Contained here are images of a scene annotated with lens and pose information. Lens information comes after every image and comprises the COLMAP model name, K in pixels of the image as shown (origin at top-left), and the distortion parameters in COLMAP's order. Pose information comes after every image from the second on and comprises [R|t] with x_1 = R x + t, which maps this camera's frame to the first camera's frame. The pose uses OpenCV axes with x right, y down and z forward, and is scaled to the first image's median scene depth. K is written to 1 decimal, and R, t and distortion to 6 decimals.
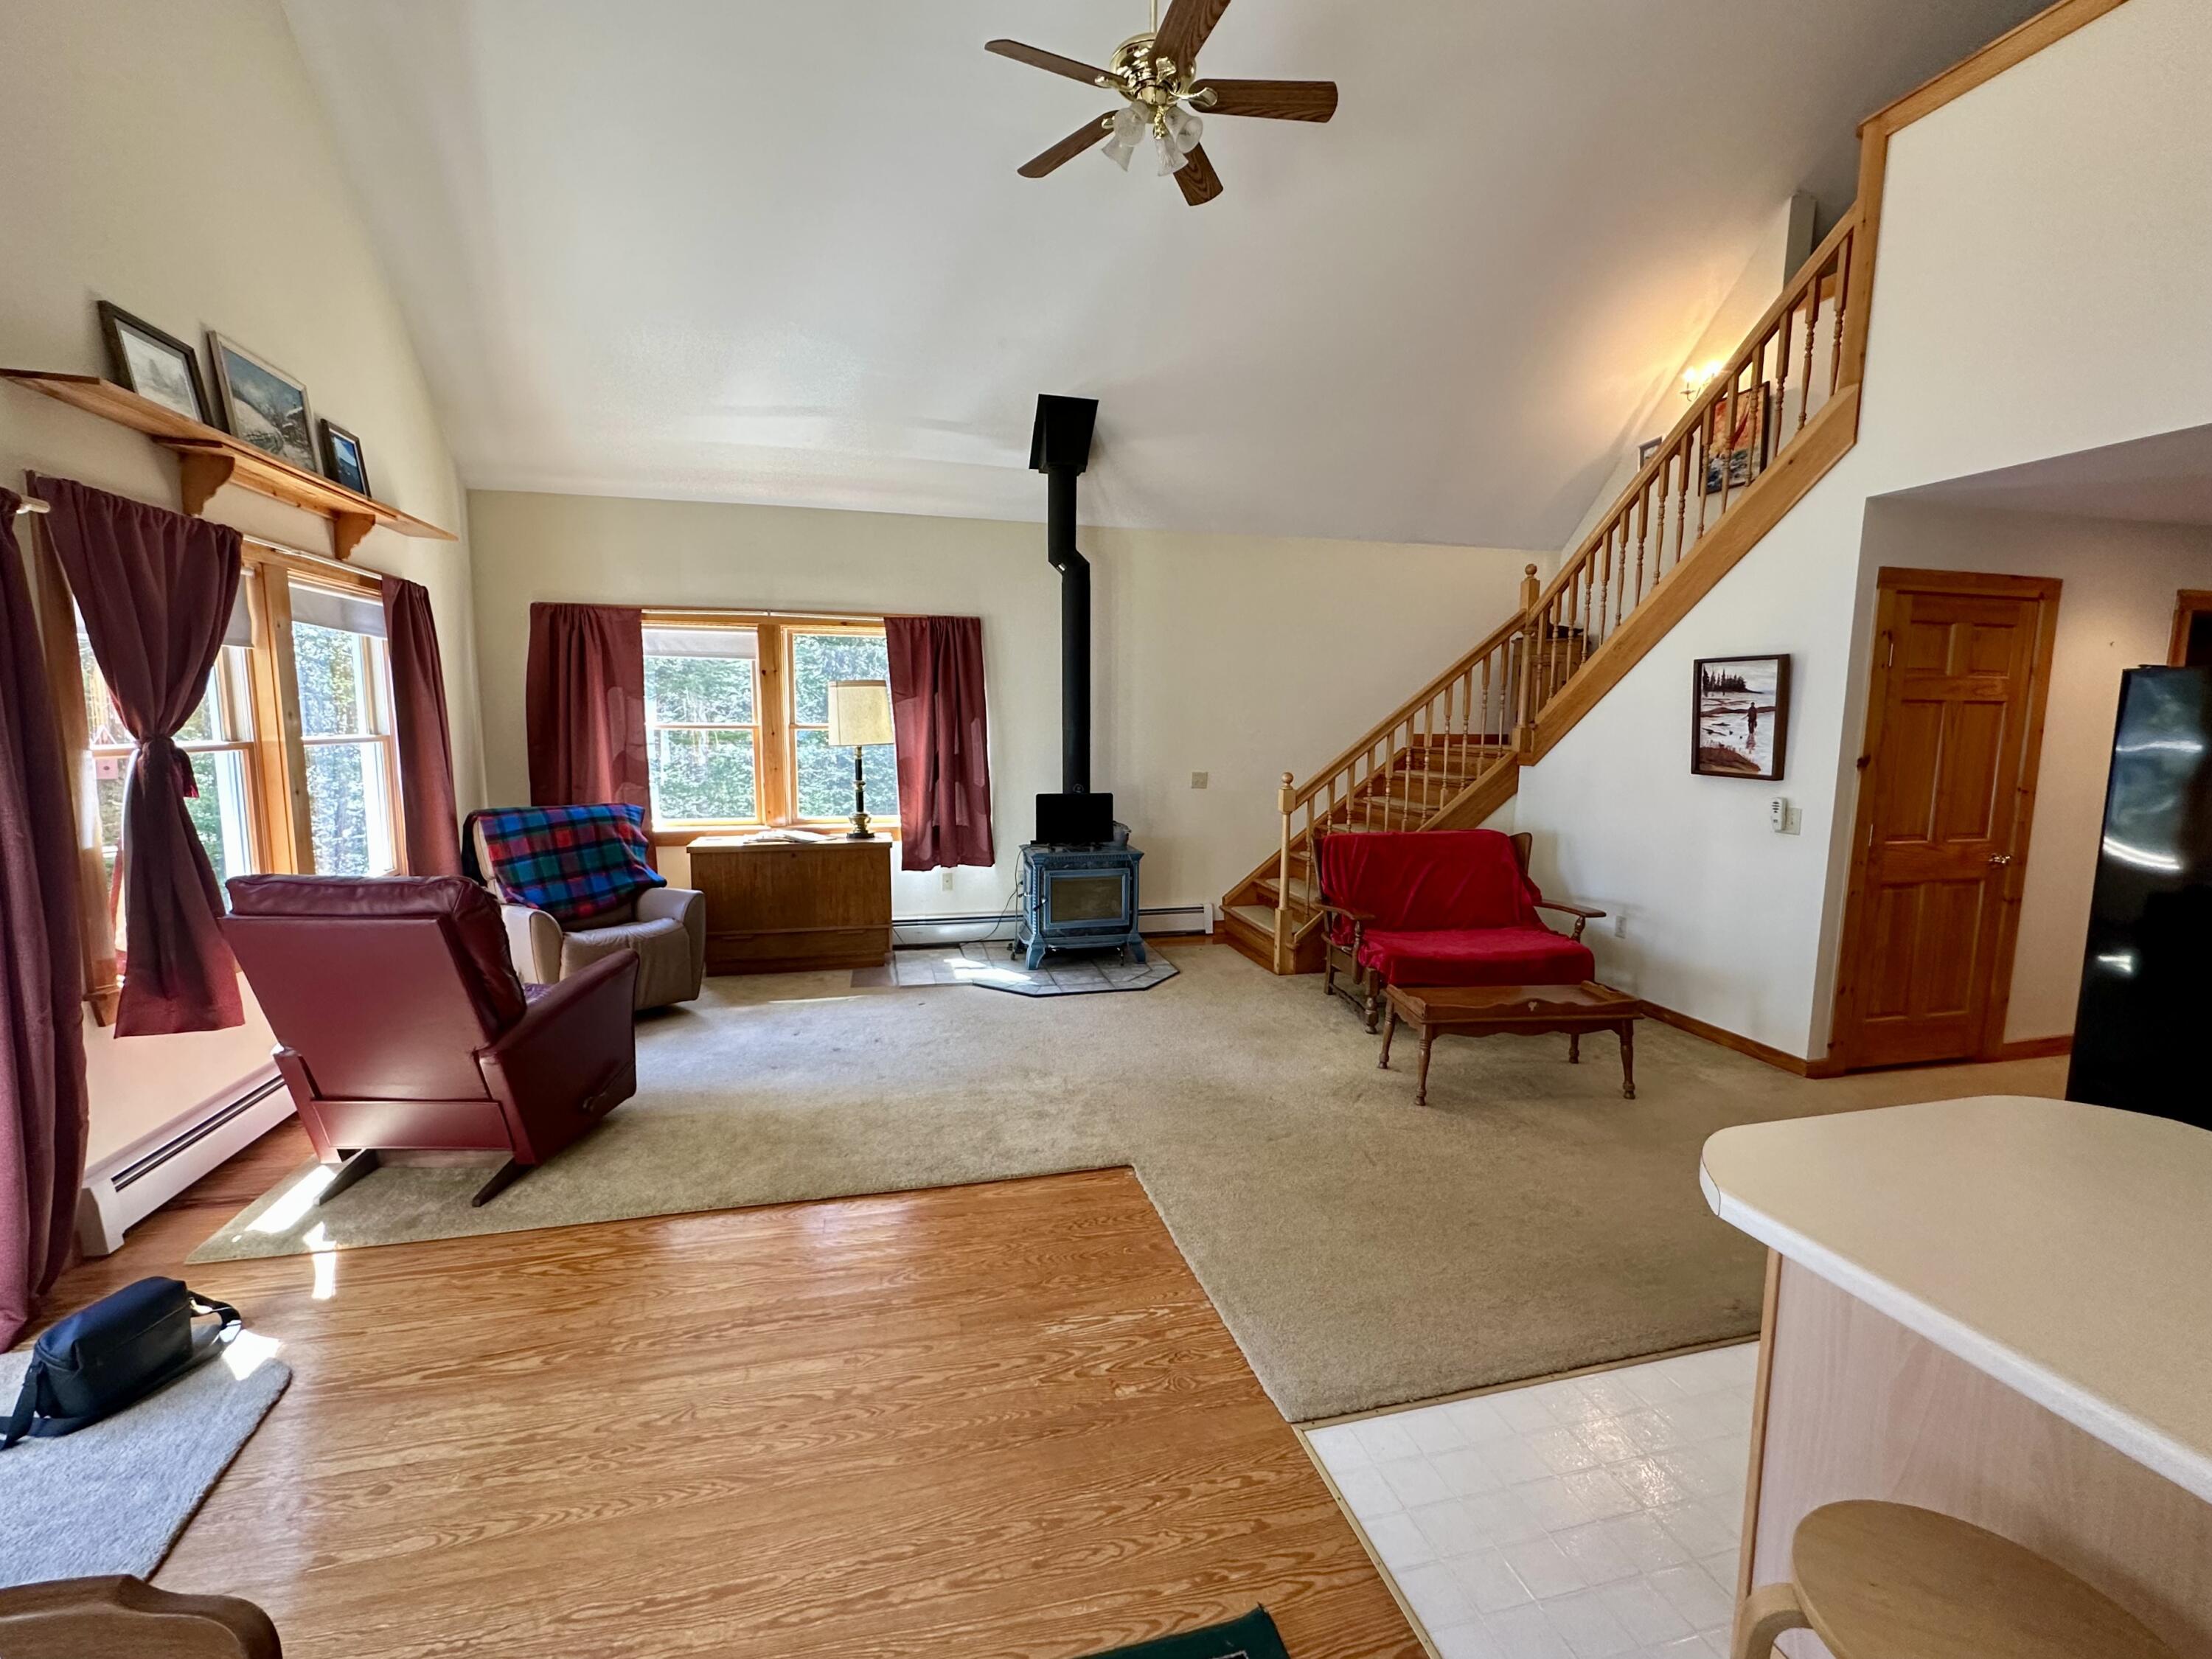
lens RADIAL K [[933.8, 0, 1116.8], [0, 933.8, 829.8], [0, 0, 1]] dist [0.000316, 0.000044]
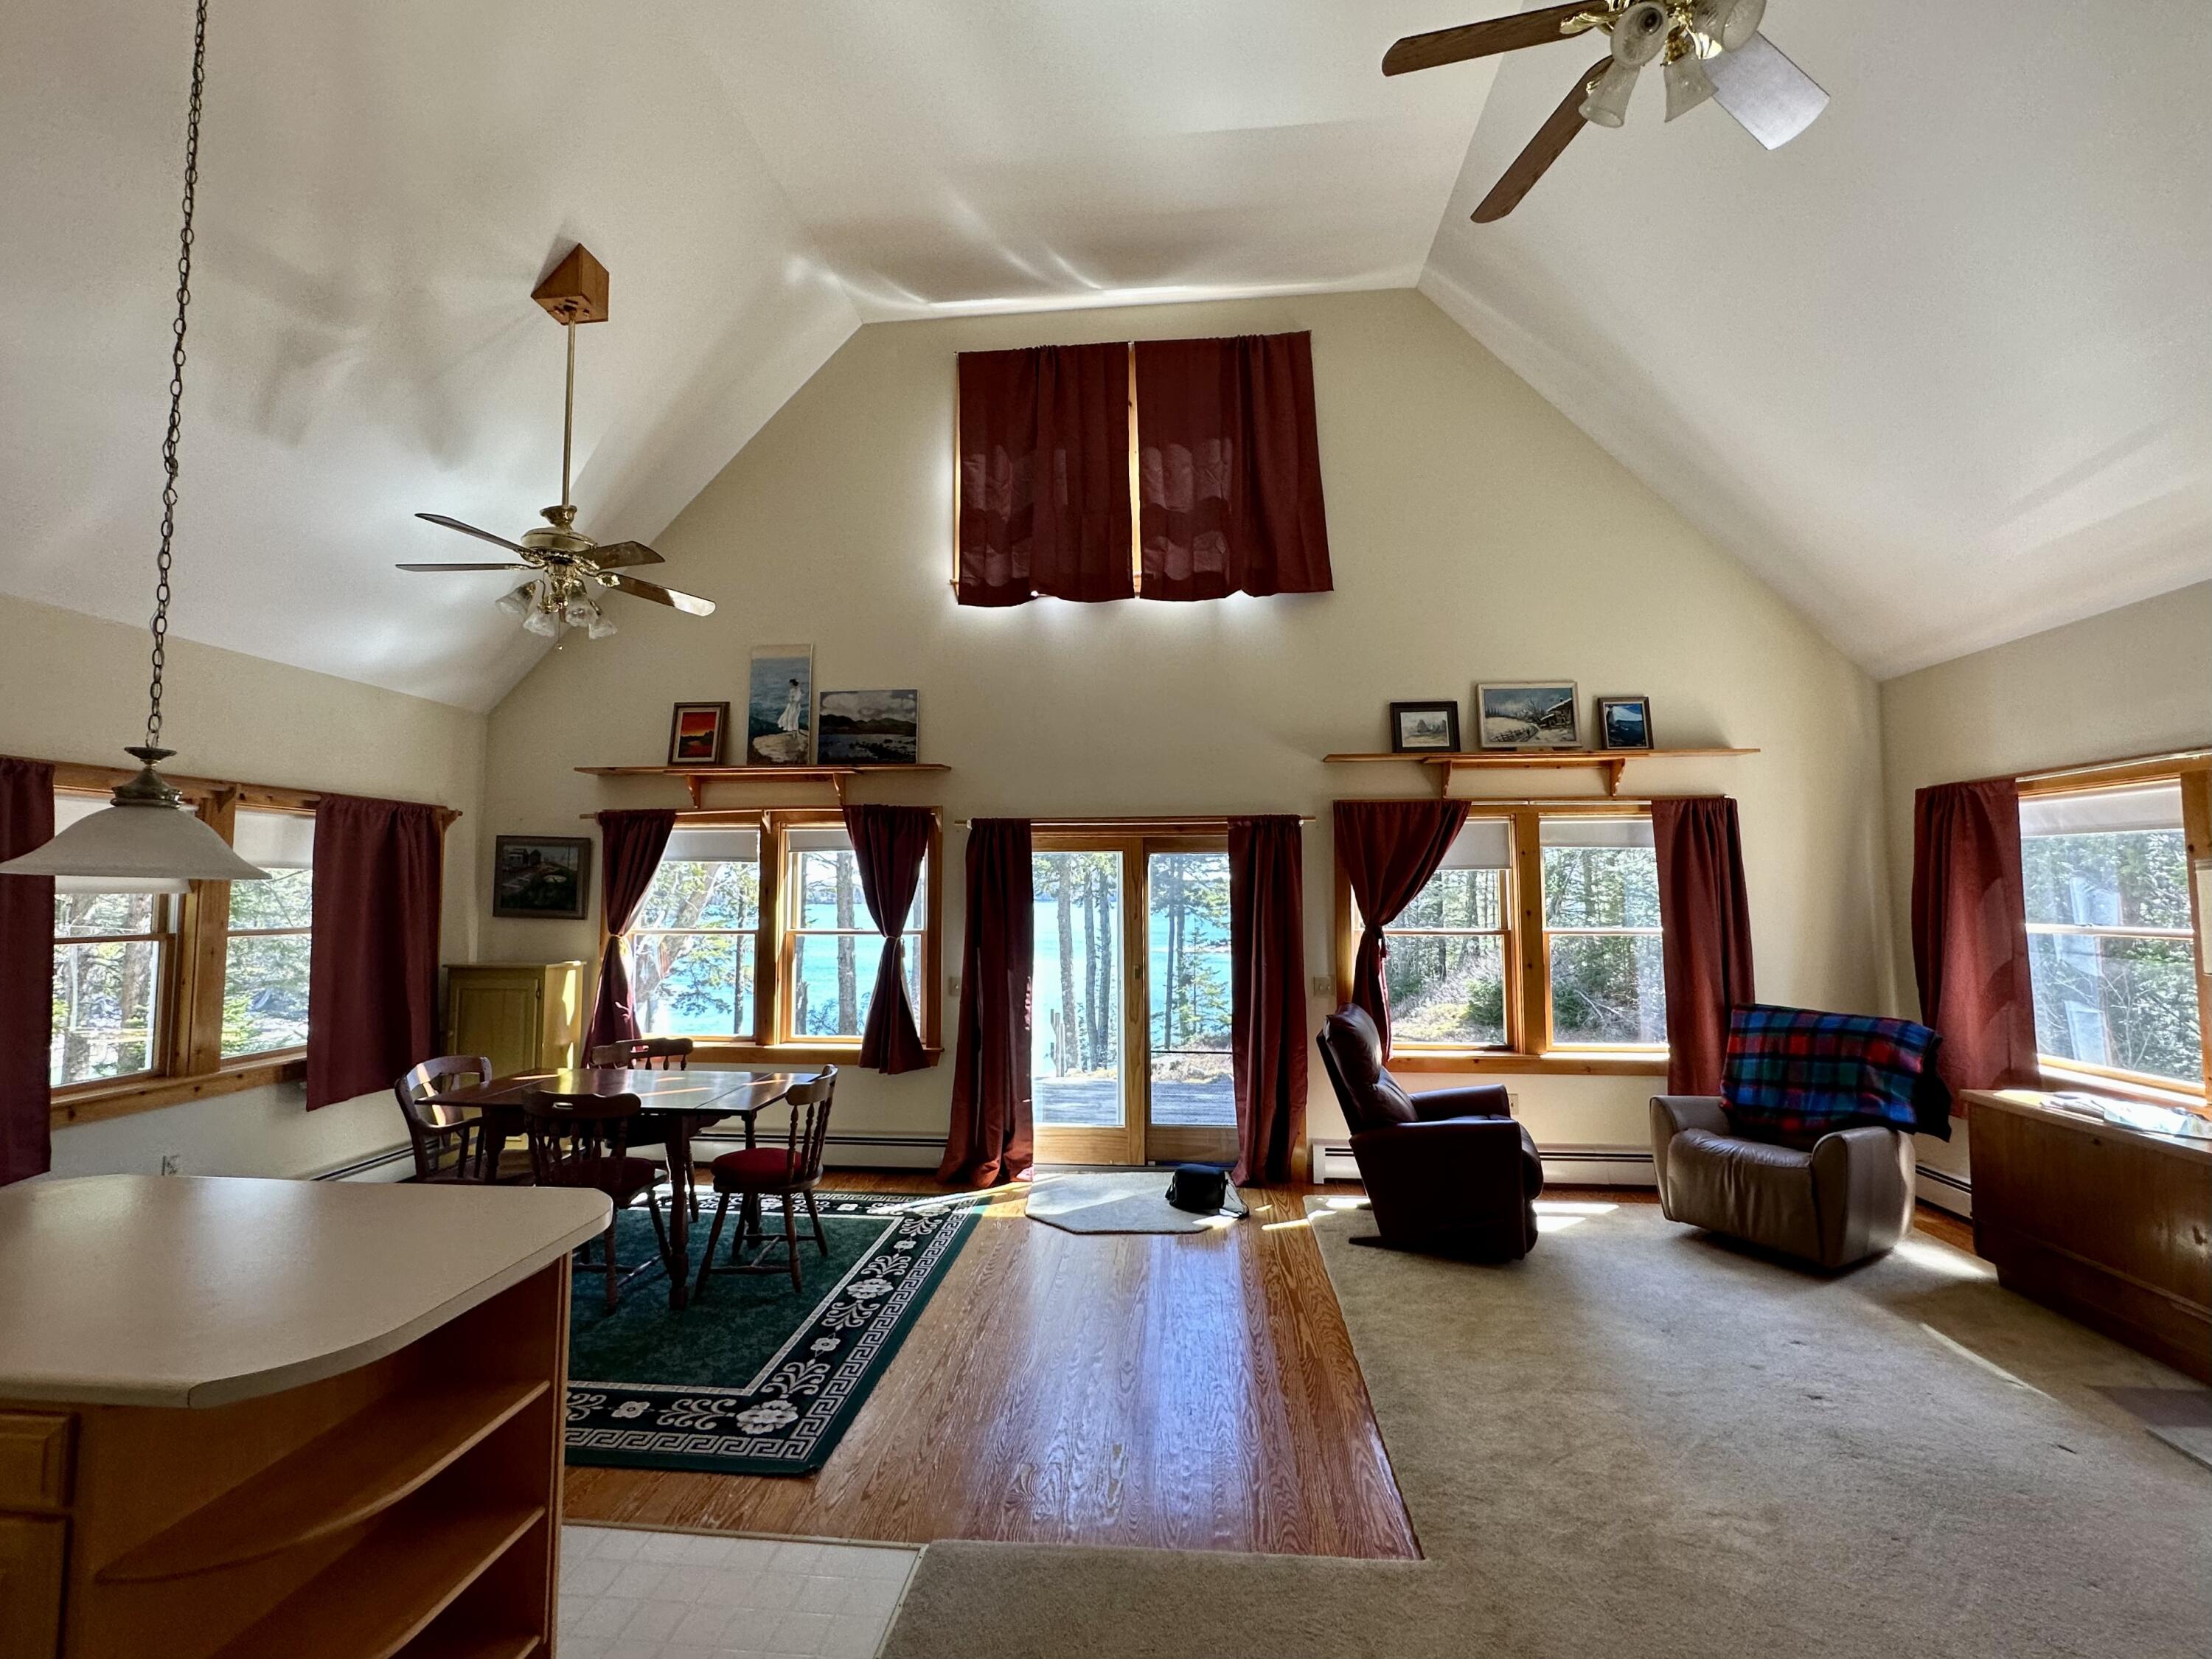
lens RADIAL K [[933.8, 0, 1103.9], [0, 933.8, 832.7], [0, 0, 1]] dist [0.000316, 0.000044]
pose [[-0.339009, -0.070594, -0.938131, 0.556209], [-0.112978, 0.993019, -0.033898, -0.095494], [0.933975, 0.094497, -0.344618, 0.672508]]
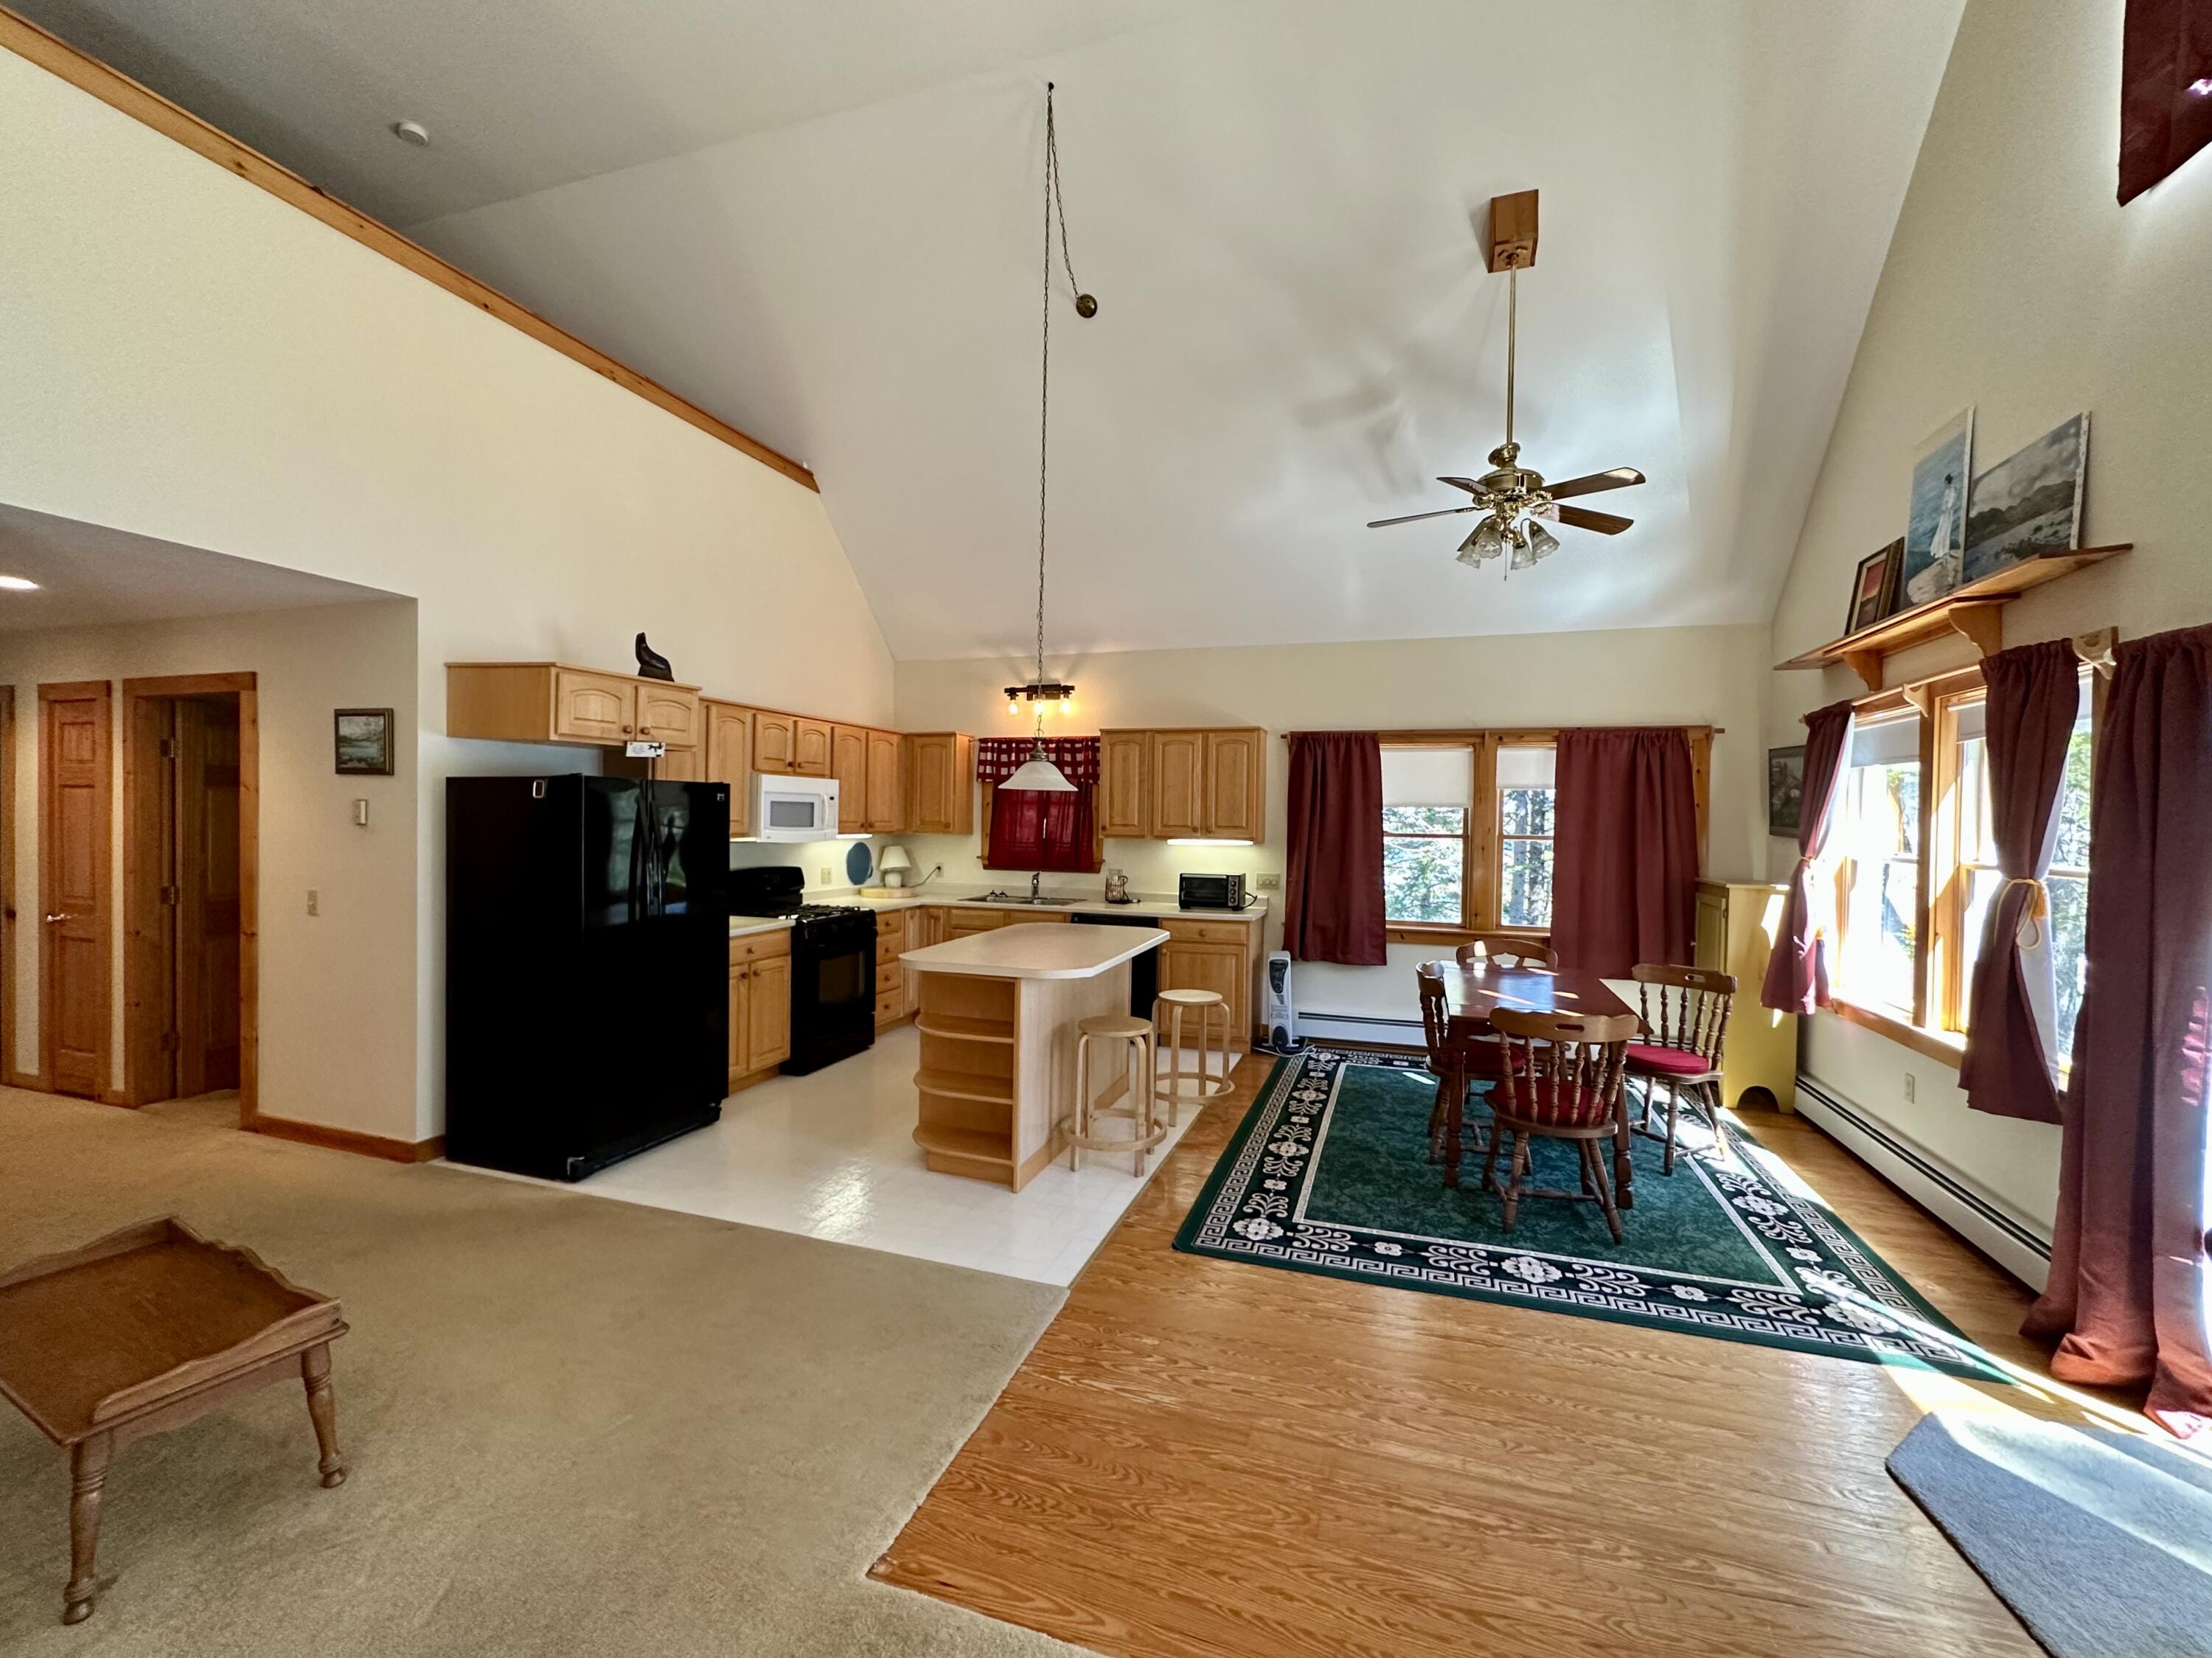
lens RADIAL K [[933.7, 0, 1102.1], [0, 933.7, 833.1], [0, 0, 1]] dist [0.000316, 0.000044]
pose [[-0.836837, -0.032964, 0.546458, -0.284205], [0.039872, 0.991865, 0.120892, -0.113928], [-0.545998, 0.122955, -0.828715, 0.936645]]
